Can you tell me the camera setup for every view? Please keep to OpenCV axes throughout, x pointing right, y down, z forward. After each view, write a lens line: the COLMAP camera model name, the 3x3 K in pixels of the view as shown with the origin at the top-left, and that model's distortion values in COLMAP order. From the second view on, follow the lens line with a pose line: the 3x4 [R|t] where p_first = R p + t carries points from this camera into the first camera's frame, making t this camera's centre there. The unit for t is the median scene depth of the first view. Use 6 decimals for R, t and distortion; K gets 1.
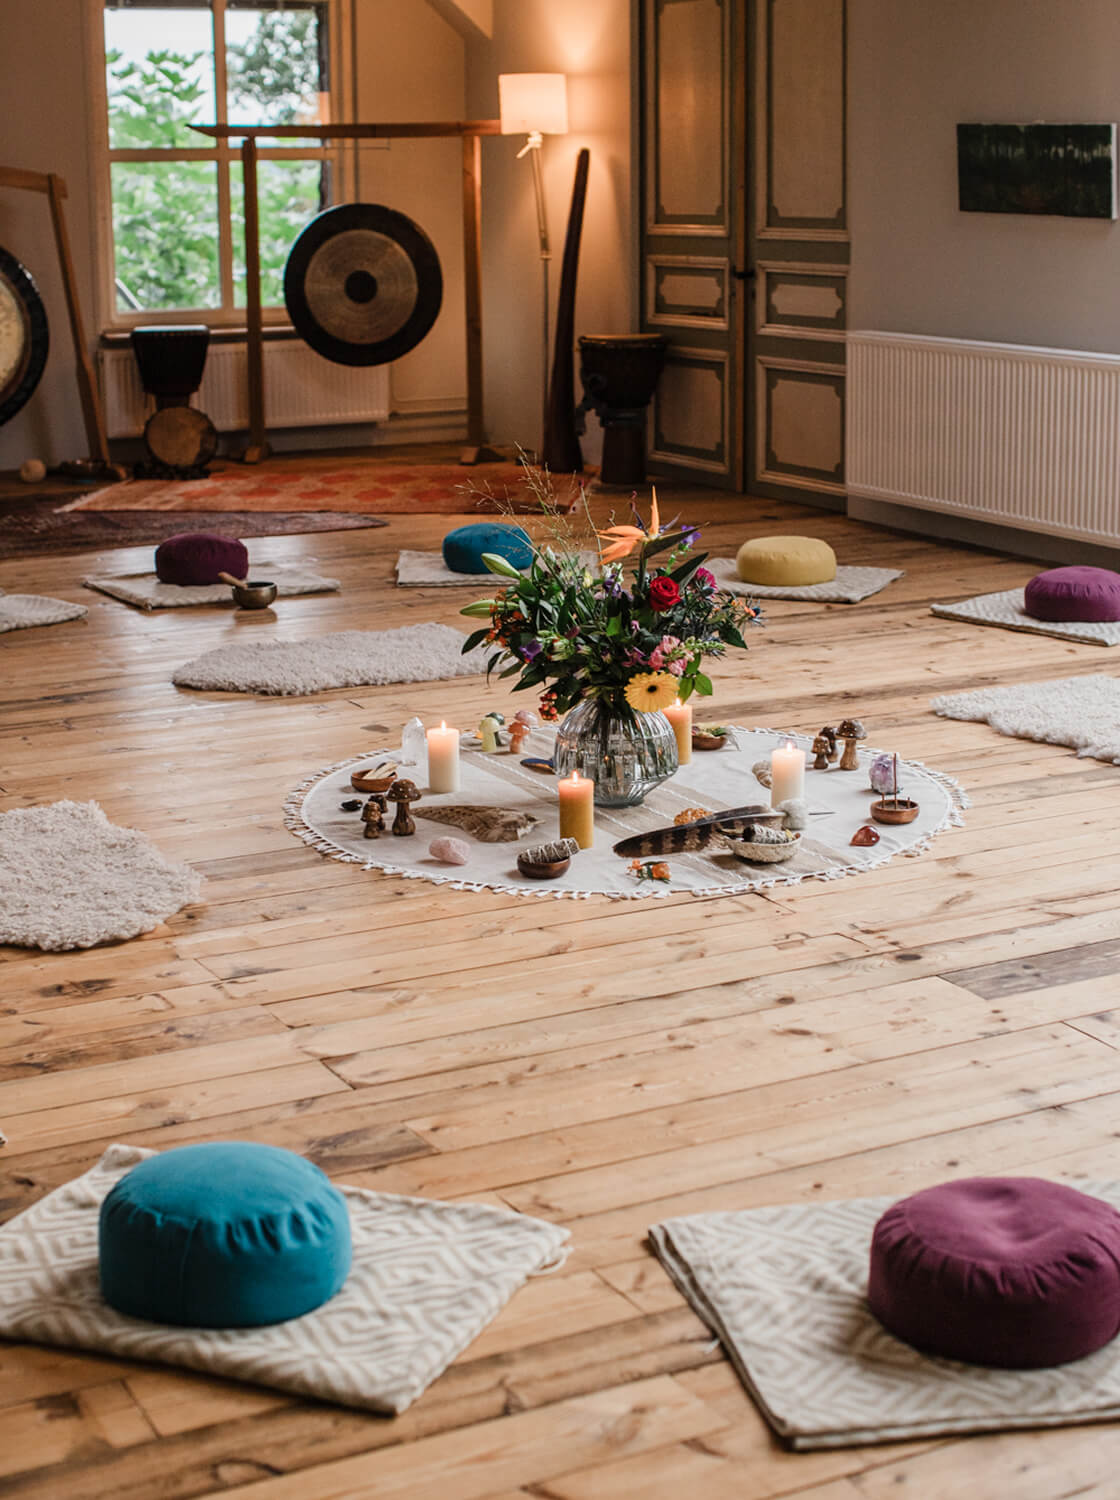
lens RADIAL K [[2609.4, 0, 560.0], [0, 2609.4, 750.0], [0, 0, 1]] dist [-0.047591, -0.033469]
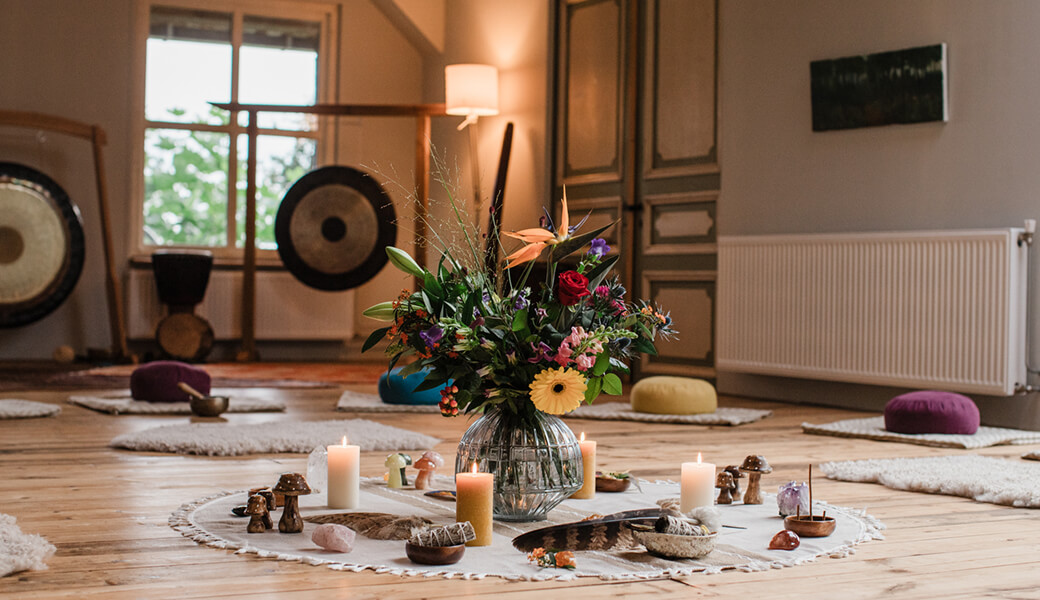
lens RADIAL K [[1769.7, 0, 520.0], [0, 1769.7, 300.0], [0, 0, 1]] dist [-0.128678, 0.098333]
pose [[0.999533, 0.027517, 0.013271, 0.007848], [-0.024224, 0.978557, -0.204546, 0.051884], [-0.018615, 0.204129, 0.978767, 0.239492]]
